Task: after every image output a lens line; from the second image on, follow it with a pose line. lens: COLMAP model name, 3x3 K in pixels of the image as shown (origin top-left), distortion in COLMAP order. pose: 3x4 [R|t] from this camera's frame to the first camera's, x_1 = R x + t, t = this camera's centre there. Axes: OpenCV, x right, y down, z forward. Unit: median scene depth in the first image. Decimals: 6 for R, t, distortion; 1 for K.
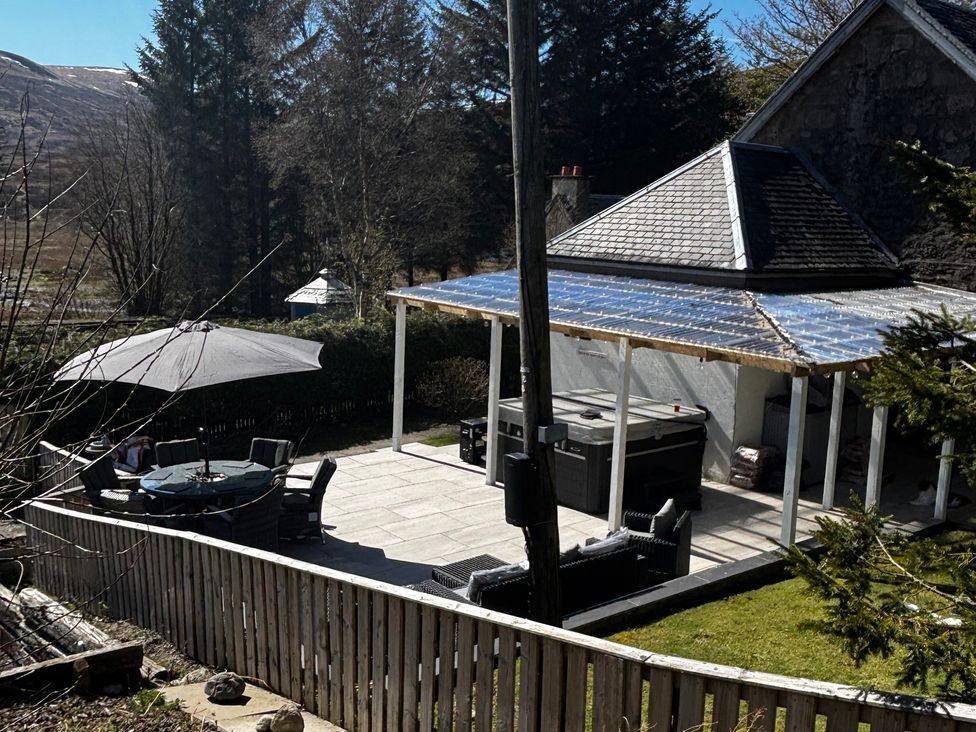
lens RADIAL K [[902.7, 0, 492.8], [0, 902.7, 363.9], [0, 0, 1]] dist [0.018183, 0.000000]
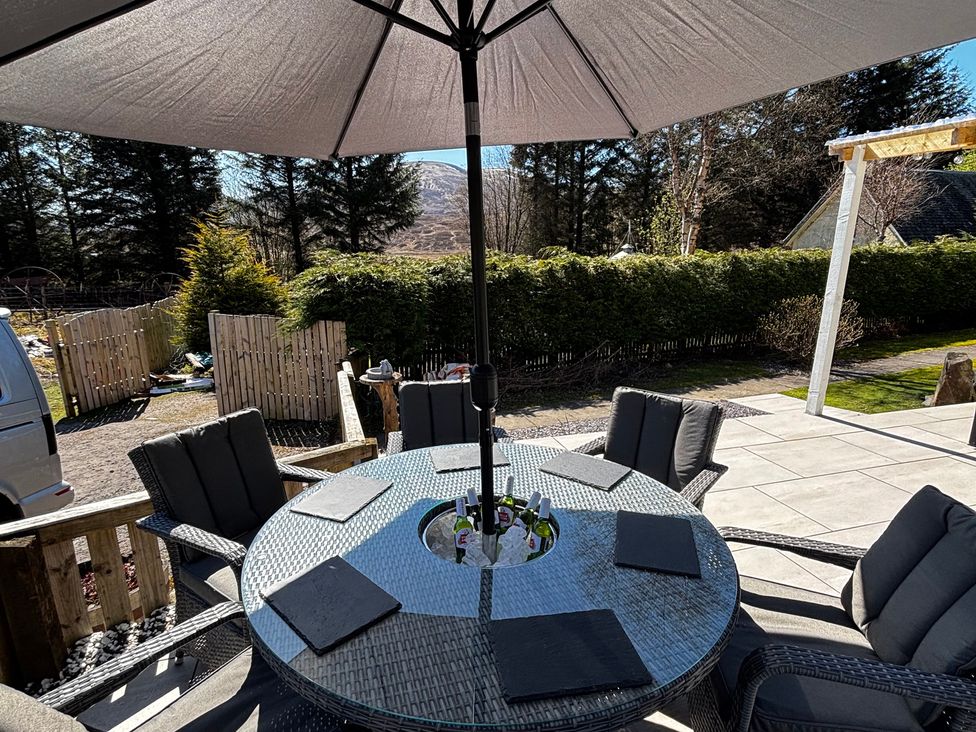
lens RADIAL K [[516.8, 0, 486.2], [0, 516.8, 370.8], [0, 0, 1]] dist [-0.007717, -0.000683]
pose [[0.917280, 0.070469, -0.391959, -0.171614], [-0.037934, 0.995206, 0.090149, 0.042405], [0.396433, -0.067823, 0.915555, 0.577998]]
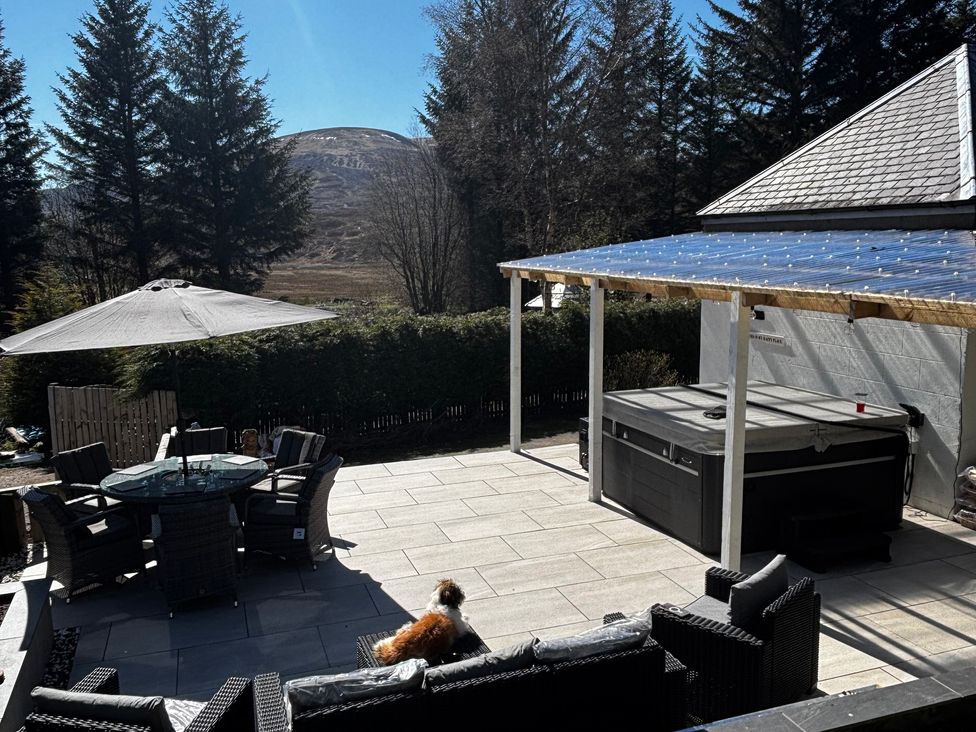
lens RADIAL K [[794.8, 0, 486.4], [0, 794.8, 366.8], [0, 0, 1]] dist [0.002882, -0.036172]
pose [[0.937702, 0.004735, -0.347408, 0.125737], [-0.007623, 0.999947, -0.006946, 0.021485], [0.347356, 0.009162, 0.937689, 0.287168]]
